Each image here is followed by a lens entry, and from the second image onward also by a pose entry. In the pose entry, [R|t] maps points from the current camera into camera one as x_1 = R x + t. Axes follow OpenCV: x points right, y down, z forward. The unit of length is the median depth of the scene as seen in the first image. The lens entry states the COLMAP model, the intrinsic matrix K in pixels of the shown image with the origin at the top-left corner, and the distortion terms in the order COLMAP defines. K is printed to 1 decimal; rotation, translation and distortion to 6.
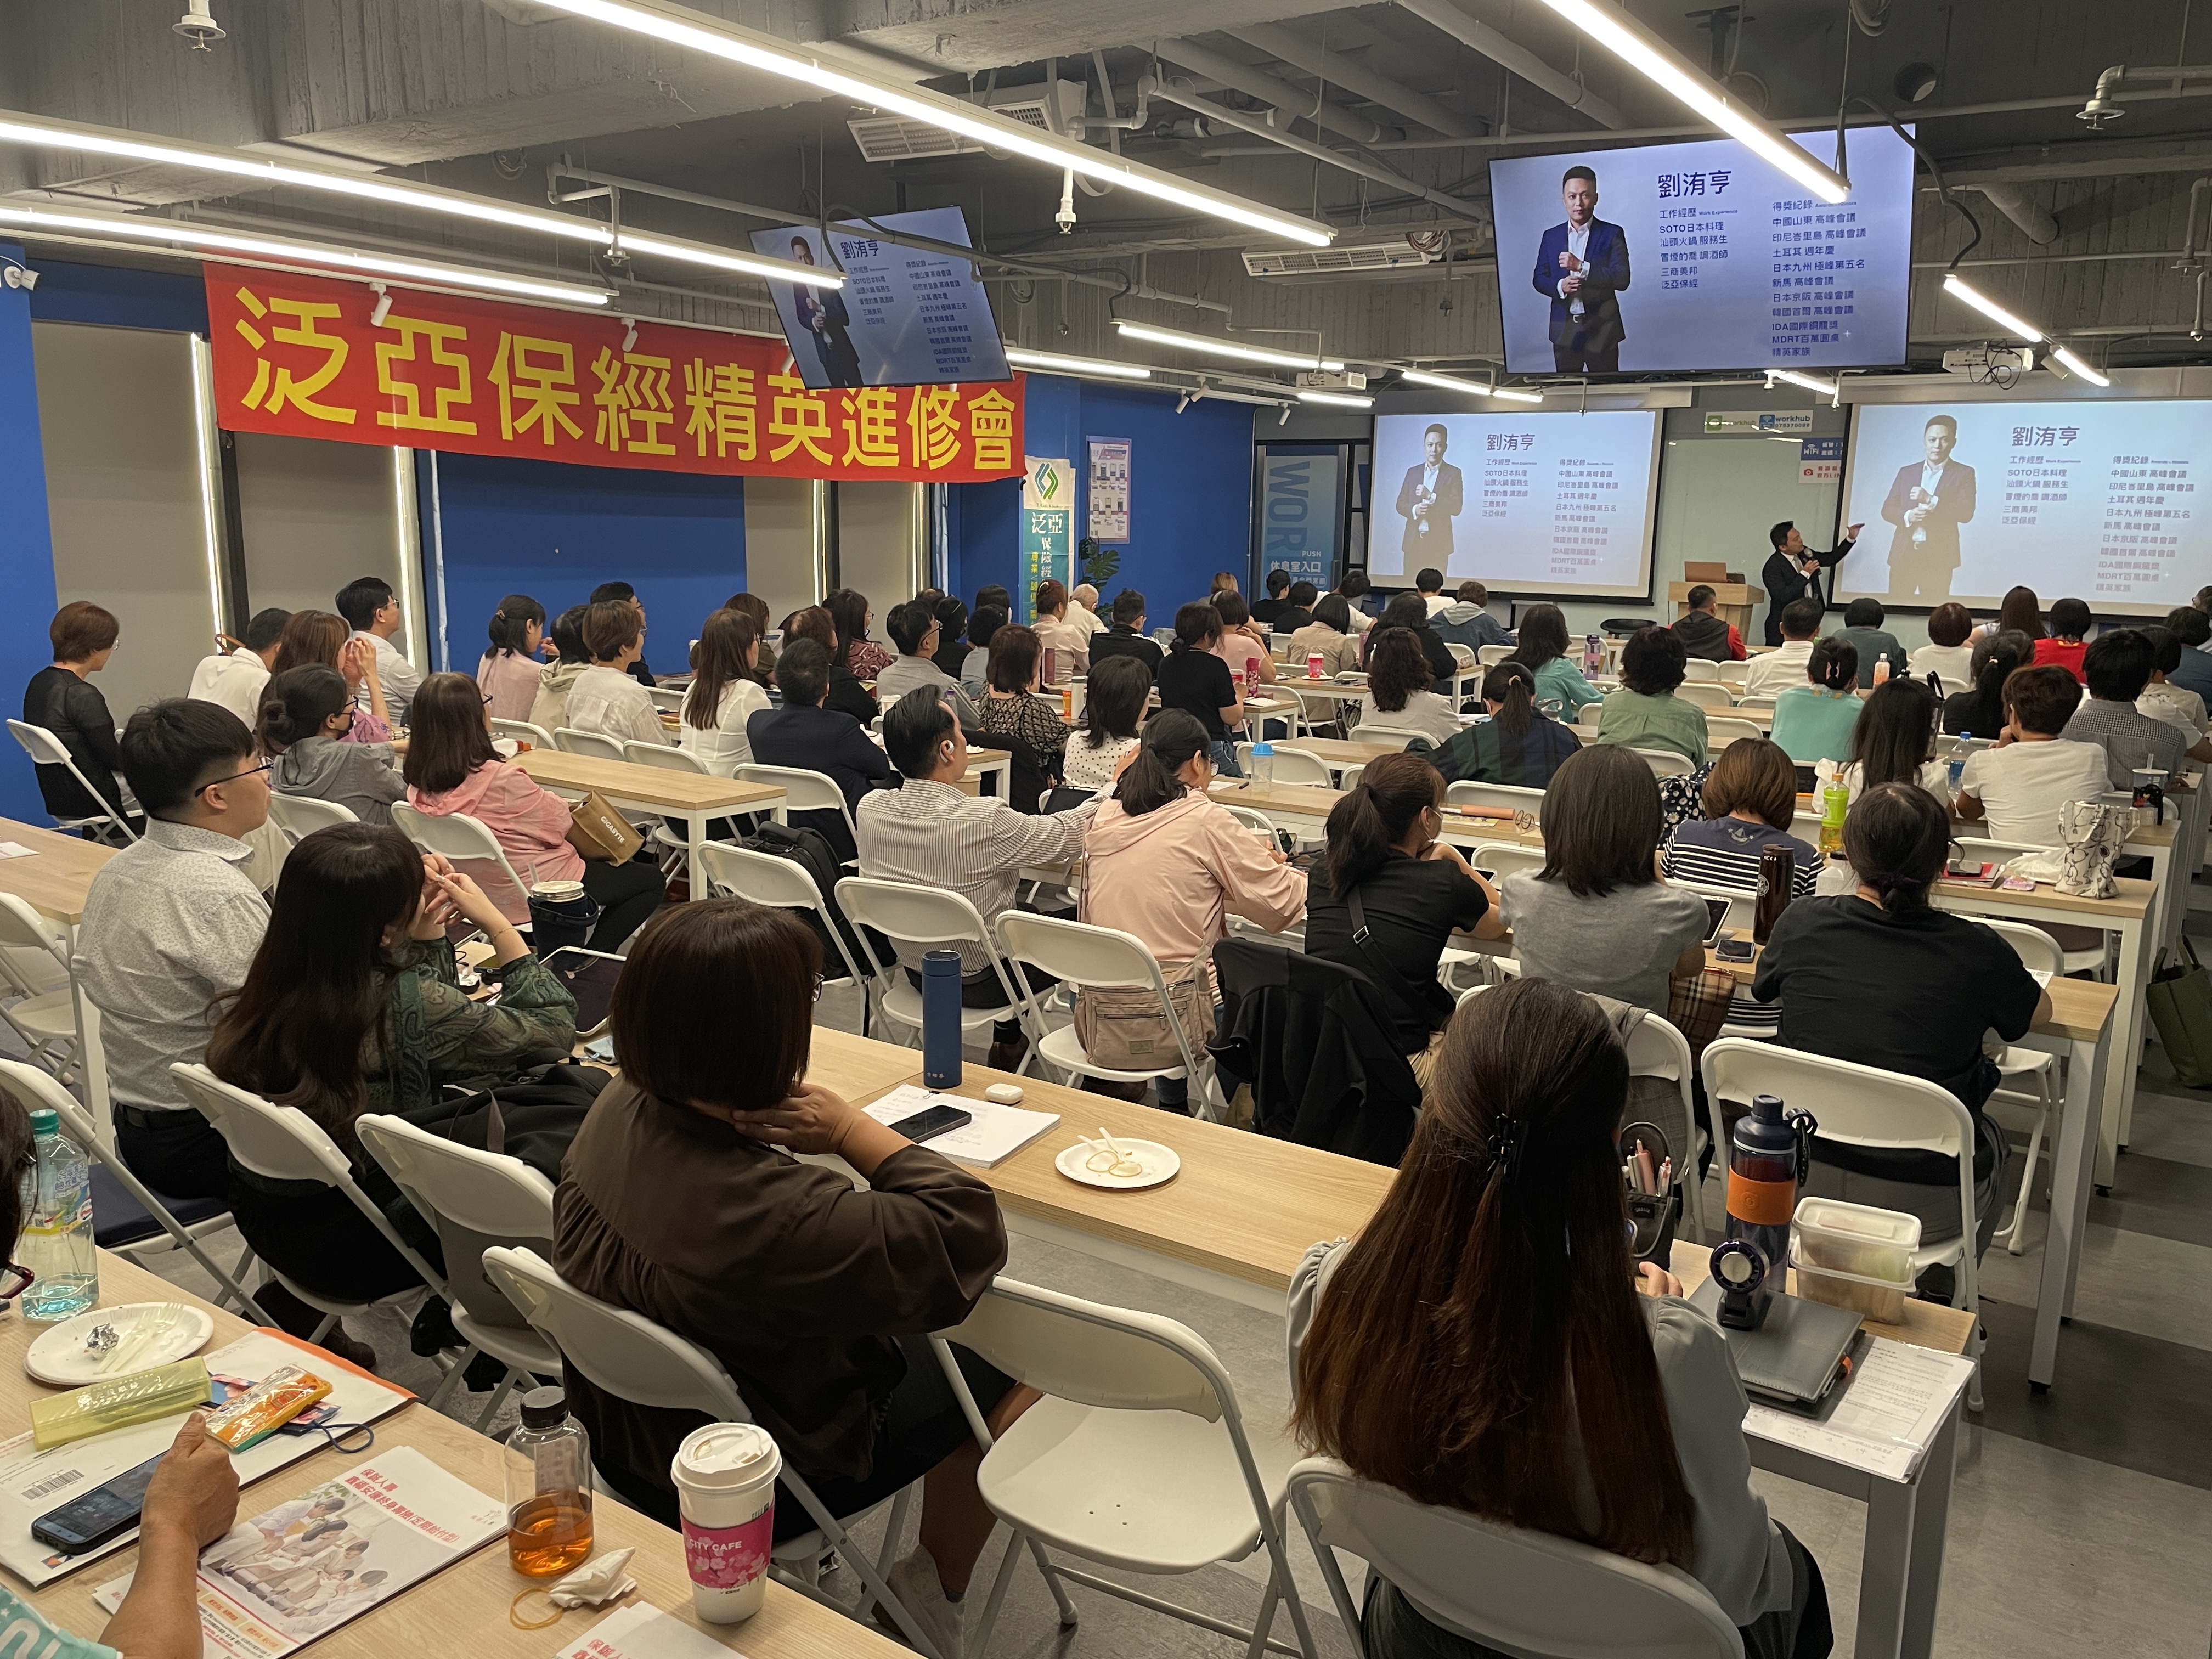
lens RADIAL K [[1649.4, 0, 1106.0], [0, 1649.4, 829.5], [0, 0, 1]] dist [0.085386, -0.121565]
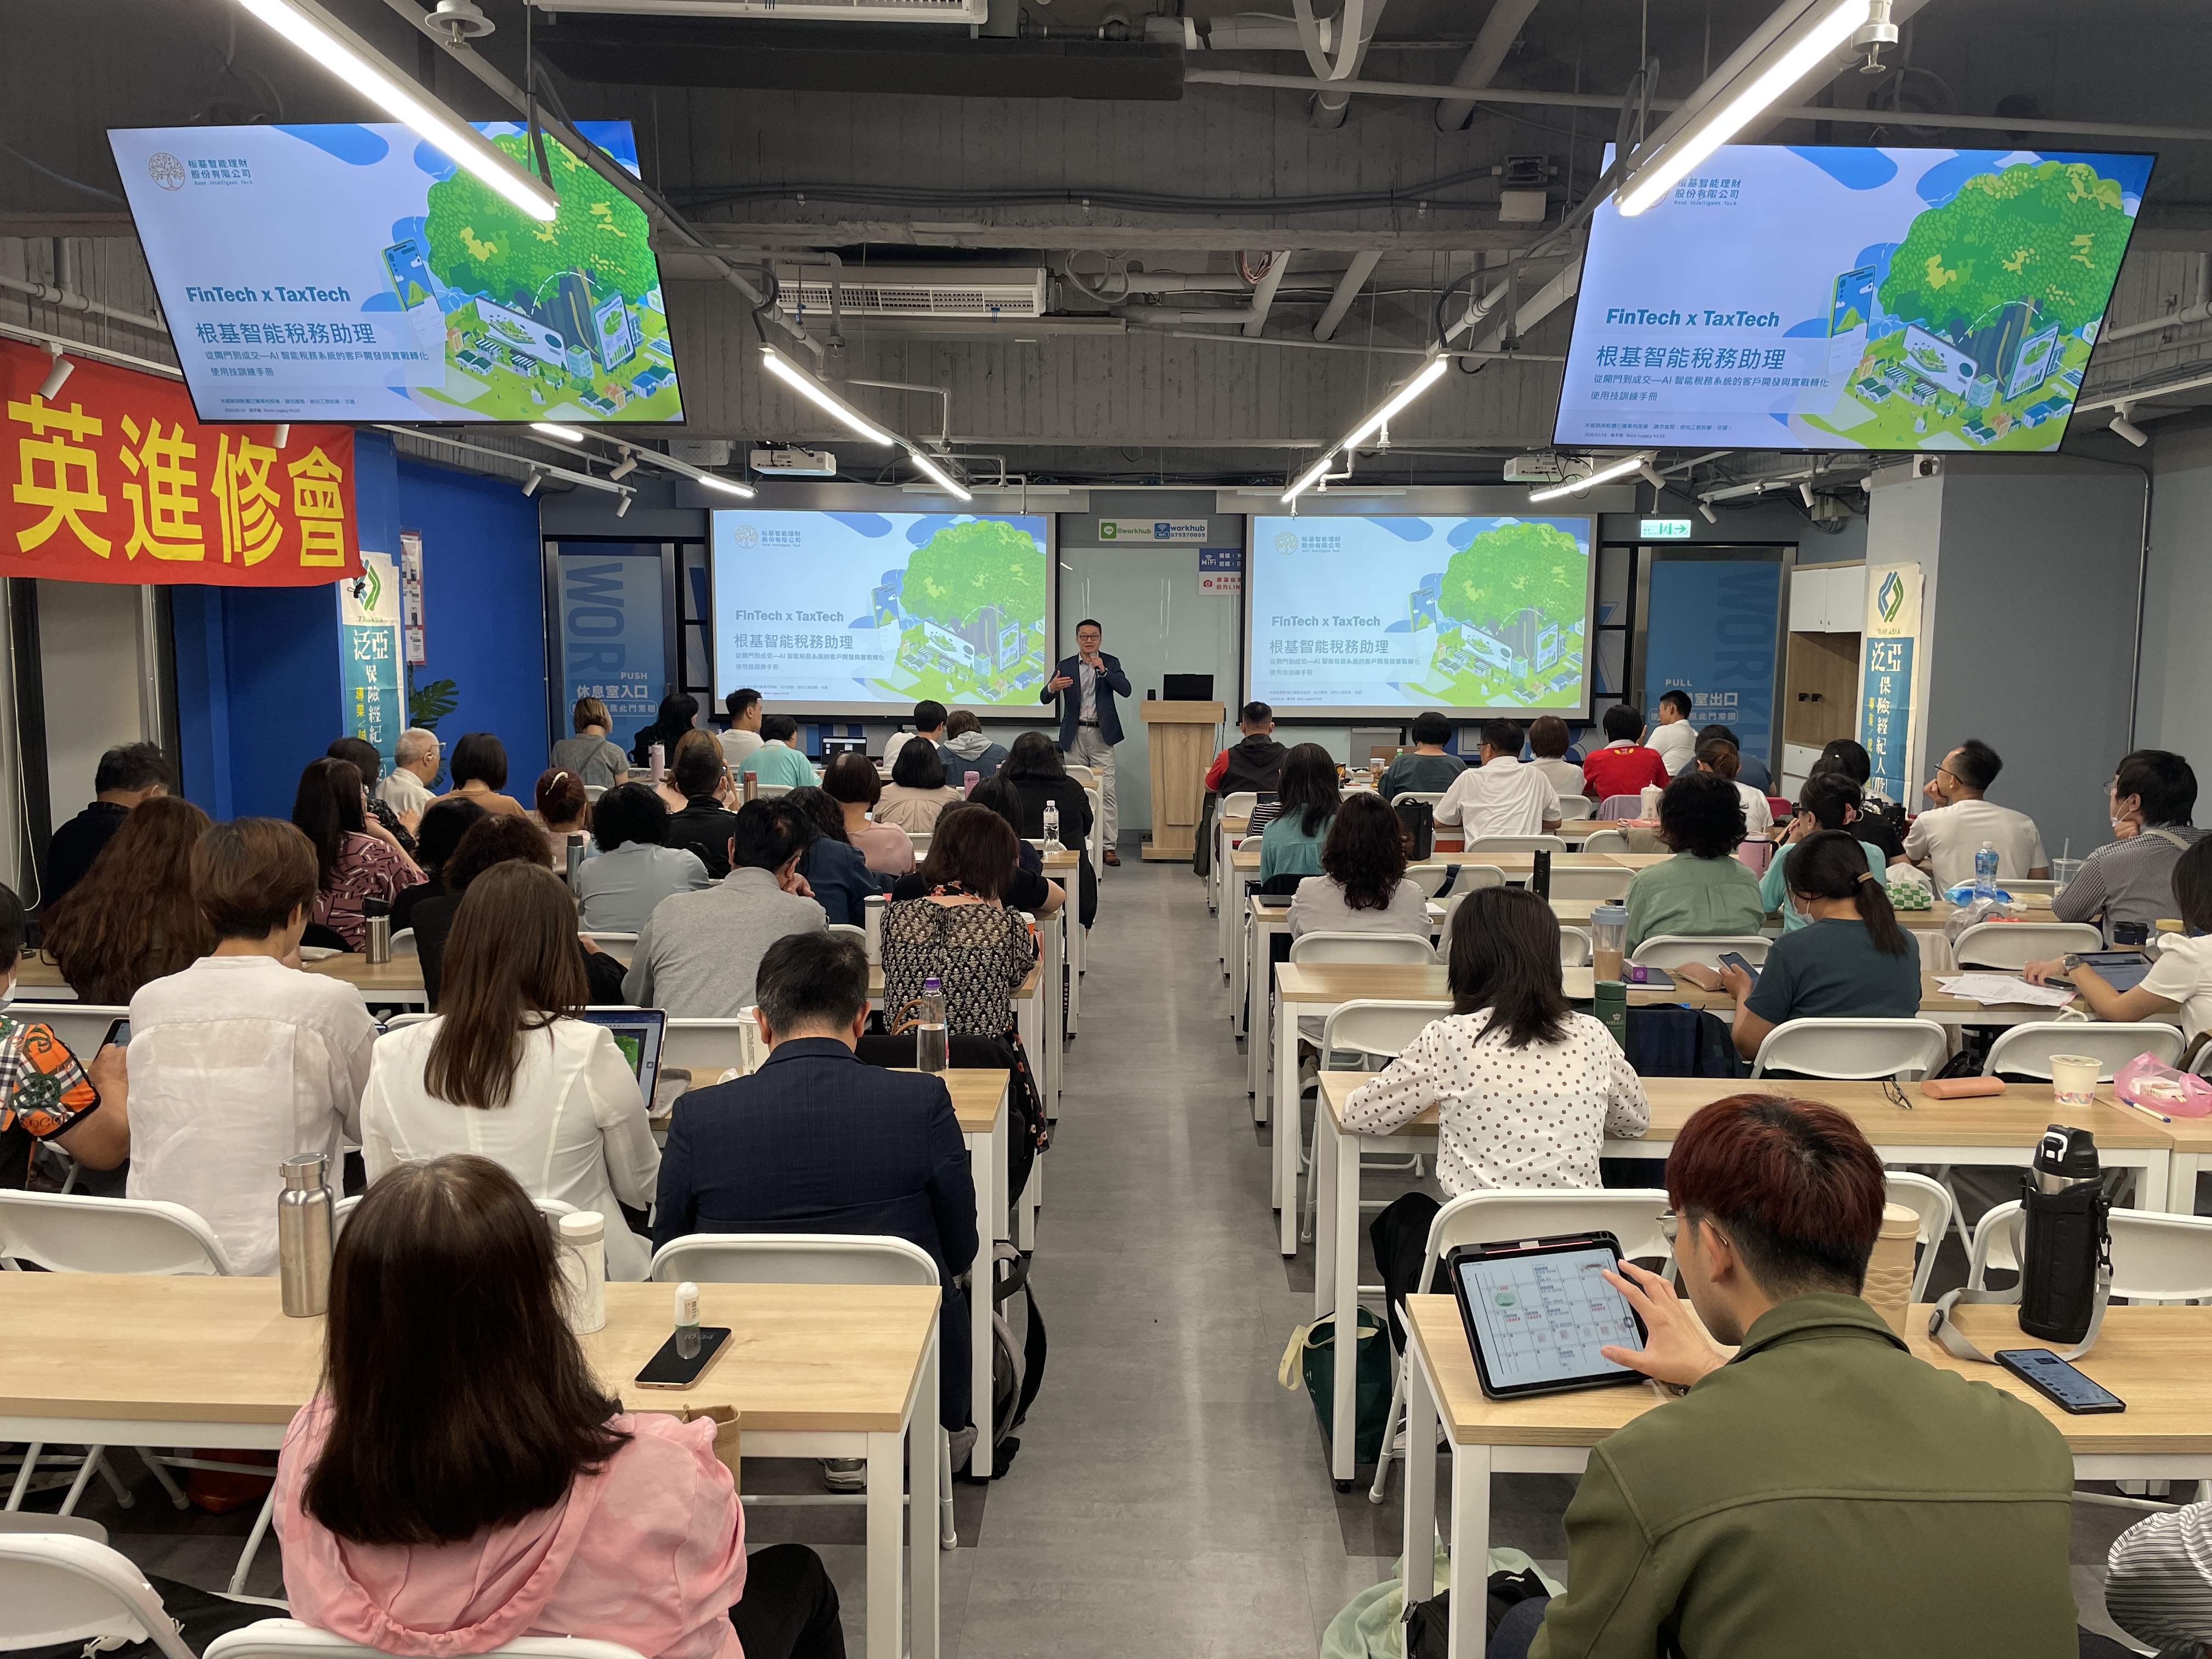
lens RADIAL K [[1649.4, 0, 1106.0], [0, 1649.4, 829.5], [0, 0, 1]] dist [0.085386, -0.121565]
pose [[0.832150, -0.077417, 0.549120, -0.185555], [0.111228, 0.993386, -0.028507, -0.060617], [-0.543281, 0.084800, 0.835257, 0.286899]]
